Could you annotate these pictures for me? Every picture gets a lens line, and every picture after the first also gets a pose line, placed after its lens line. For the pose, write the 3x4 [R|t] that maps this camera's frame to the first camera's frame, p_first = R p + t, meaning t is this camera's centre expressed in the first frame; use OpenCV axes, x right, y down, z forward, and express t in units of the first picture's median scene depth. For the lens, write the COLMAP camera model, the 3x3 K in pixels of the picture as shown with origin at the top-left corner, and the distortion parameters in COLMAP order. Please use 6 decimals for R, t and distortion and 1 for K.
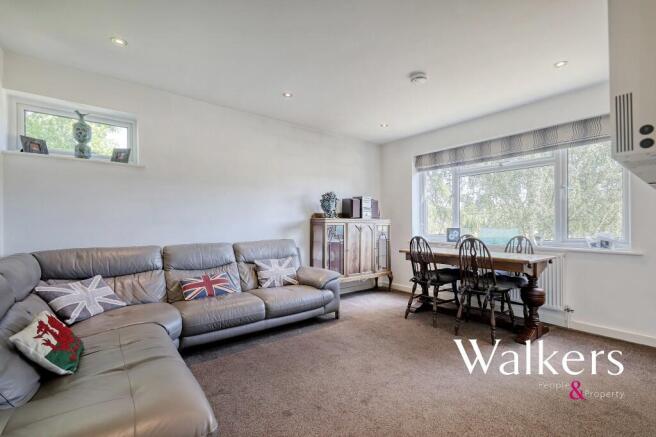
lens RADIAL K [[290.9, 0, 328.9], [0, 290.9, 226.8], [0, 0, 1]] dist [-0.000689, -0.000108]
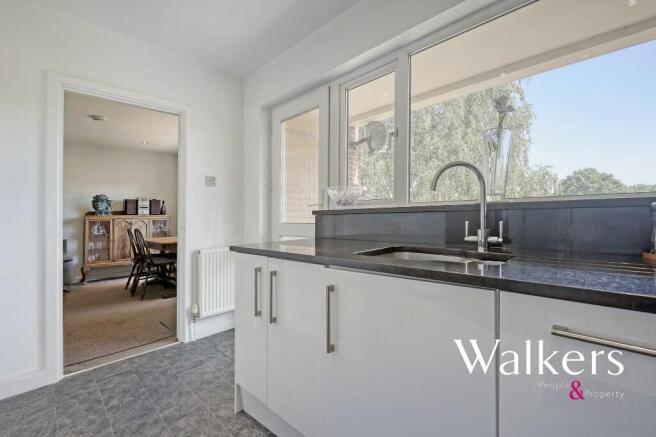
lens RADIAL K [[289.1, 0, 328.9], [0, 289.1, 205.4], [0, 0, 1]] dist [-0.001239, -0.000296]
pose [[0.993717, -0.016019, 0.110768, 1.016280], [0.022005, 0.998350, -0.053030, 0.017890], [-0.109735, 0.055135, 0.992431, -0.414827]]
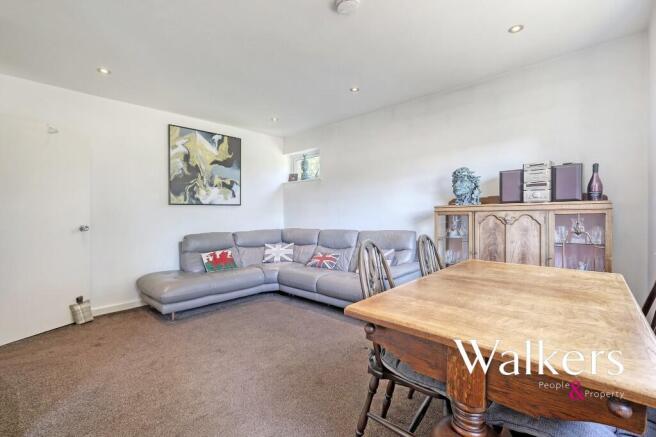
lens RADIAL K [[291.6, 0, 328.0], [0, 291.6, 218.5], [0, 0, 1]] dist [-0.000339, -0.000082]
pose [[0.168467, 0.008680, -0.985669, 0.792714], [0.003086, 0.999952, 0.009333, -0.005396], [0.985702, -0.004614, 0.168432, 0.667088]]
